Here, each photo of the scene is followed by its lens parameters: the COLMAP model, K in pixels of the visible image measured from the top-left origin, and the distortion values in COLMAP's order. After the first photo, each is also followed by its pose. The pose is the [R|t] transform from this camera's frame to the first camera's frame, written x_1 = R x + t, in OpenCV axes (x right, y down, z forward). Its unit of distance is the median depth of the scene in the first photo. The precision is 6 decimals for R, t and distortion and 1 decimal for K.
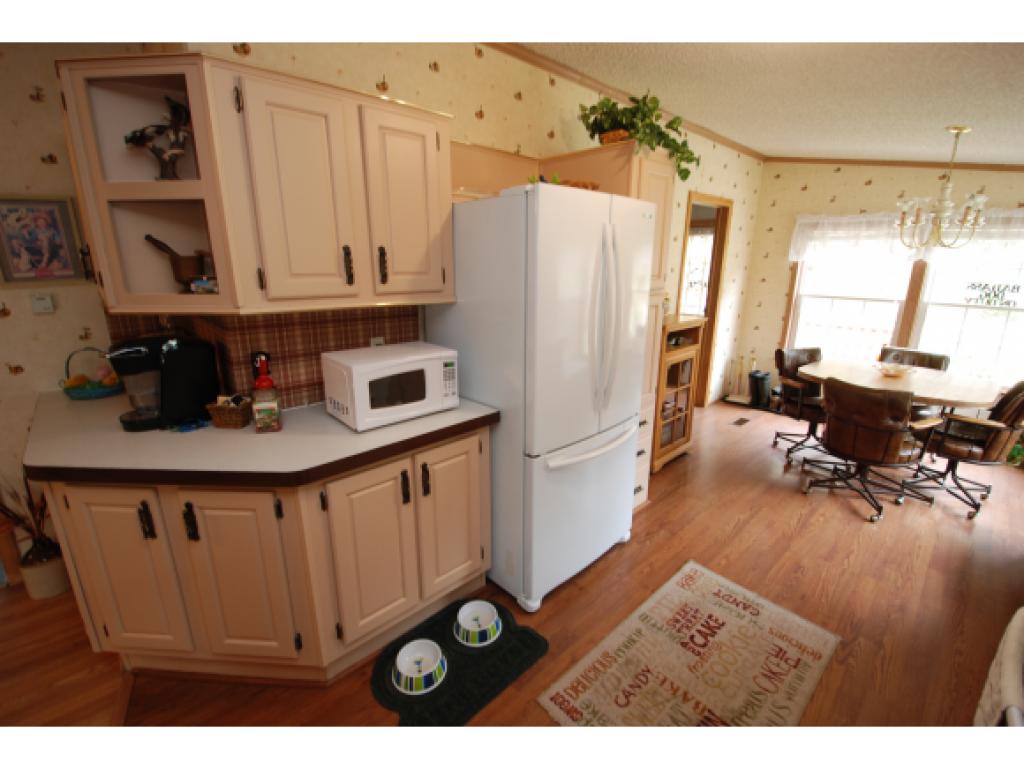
lens RADIAL K [[448.3, 0, 518.7], [0, 448.3, 380.8], [0, 0, 1]] dist [0.015630, -0.024460]
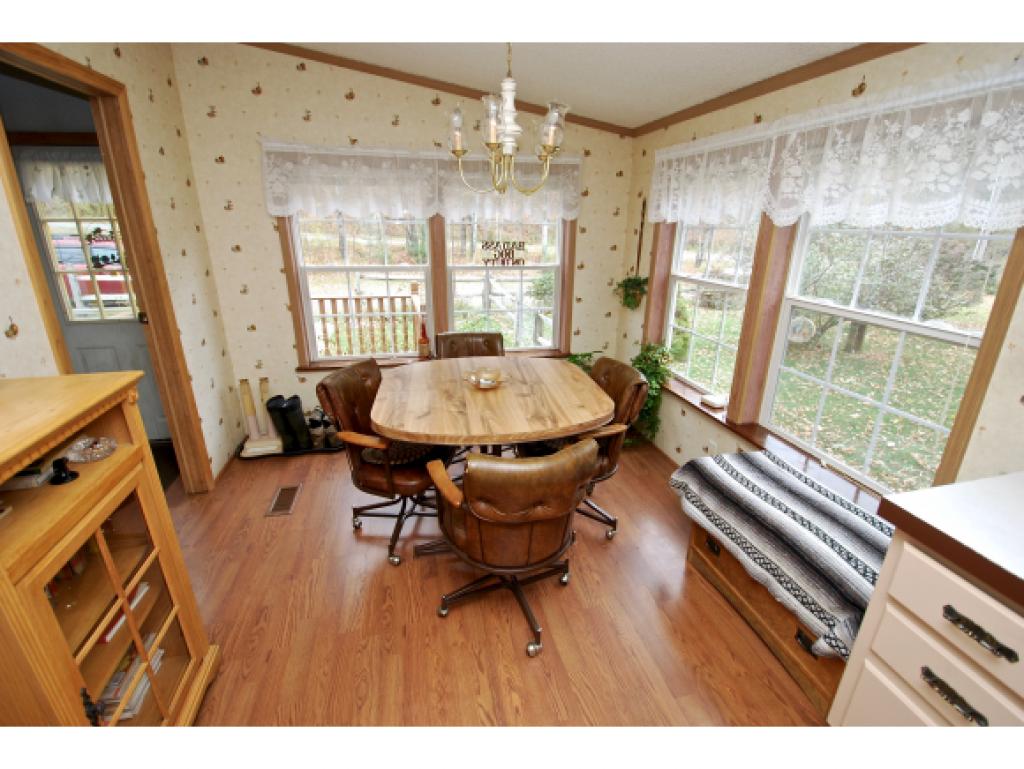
lens RADIAL K [[448.3, 0, 518.7], [0, 448.3, 380.8], [0, 0, 1]] dist [0.015630, -0.024460]
pose [[0.495138, -0.297322, 0.816357, 0.234670], [0.211423, 0.952609, 0.218714, -0.132390], [-0.842697, 0.064303, 0.534533, 0.462619]]
